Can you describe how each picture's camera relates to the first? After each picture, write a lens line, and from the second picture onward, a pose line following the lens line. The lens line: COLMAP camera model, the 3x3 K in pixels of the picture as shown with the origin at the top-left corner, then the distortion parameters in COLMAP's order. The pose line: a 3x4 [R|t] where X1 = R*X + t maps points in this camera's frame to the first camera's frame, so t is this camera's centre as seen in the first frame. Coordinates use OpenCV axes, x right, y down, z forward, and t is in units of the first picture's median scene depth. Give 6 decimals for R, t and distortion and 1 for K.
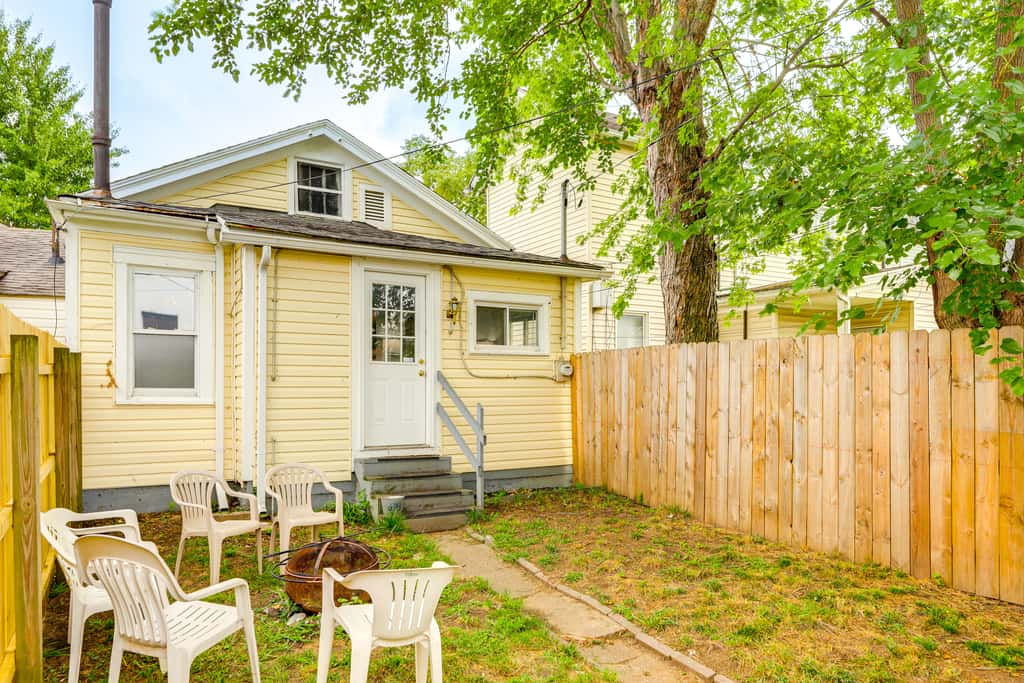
lens RADIAL K [[675.0, 0, 509.6], [0, 675.0, 391.3], [0, 0, 1]] dist [0.004401, 0.001462]
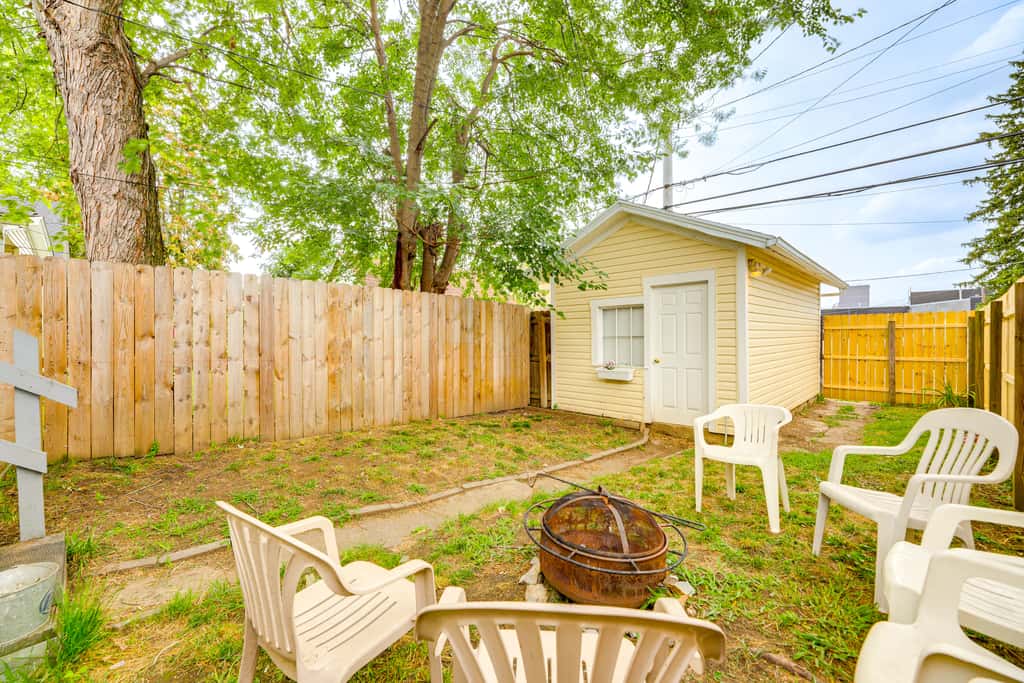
lens RADIAL K [[413.8, 0, 512.0], [0, 413.8, 341.5], [0, 0, 1]] dist [0.001428, 0.000151]
pose [[-0.257024, -0.008946, 0.966364, -0.449094], [0.007224, 0.999911, 0.011178, 0.027745], [-0.966378, 0.009854, -0.256936, 0.781896]]
